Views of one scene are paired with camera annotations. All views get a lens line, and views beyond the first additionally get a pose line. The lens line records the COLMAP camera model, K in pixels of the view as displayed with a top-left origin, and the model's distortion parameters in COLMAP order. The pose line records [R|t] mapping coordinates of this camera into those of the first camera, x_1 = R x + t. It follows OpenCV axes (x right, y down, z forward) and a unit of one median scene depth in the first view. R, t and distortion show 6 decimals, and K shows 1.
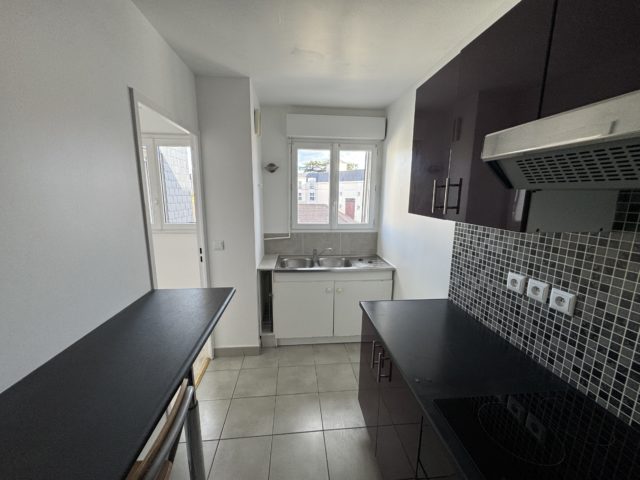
lens RADIAL K [[255.1, 0, 316.1], [0, 255.1, 239.9], [0, 0, 1]] dist [-0.002147, -0.000171]
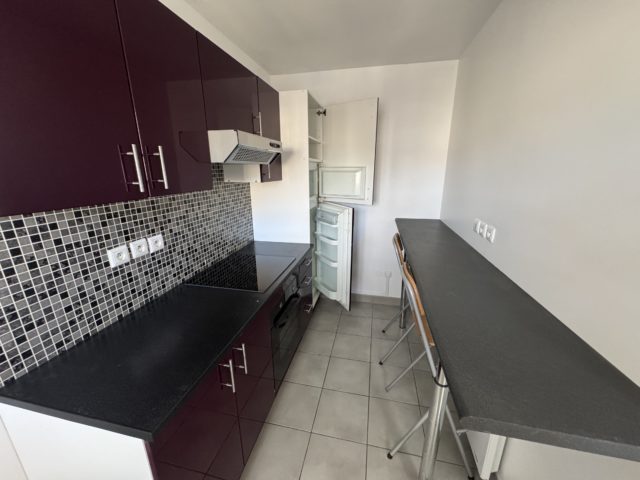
lens RADIAL K [[255.1, 0, 315.4], [0, 255.1, 238.6], [0, 0, 1]] dist [-0.002147, -0.000171]
pose [[-0.951188, -0.083230, 0.297177, -0.237452], [0.054884, 0.901975, 0.428286, -0.278312], [-0.303692, 0.423691, -0.853380, 1.590033]]
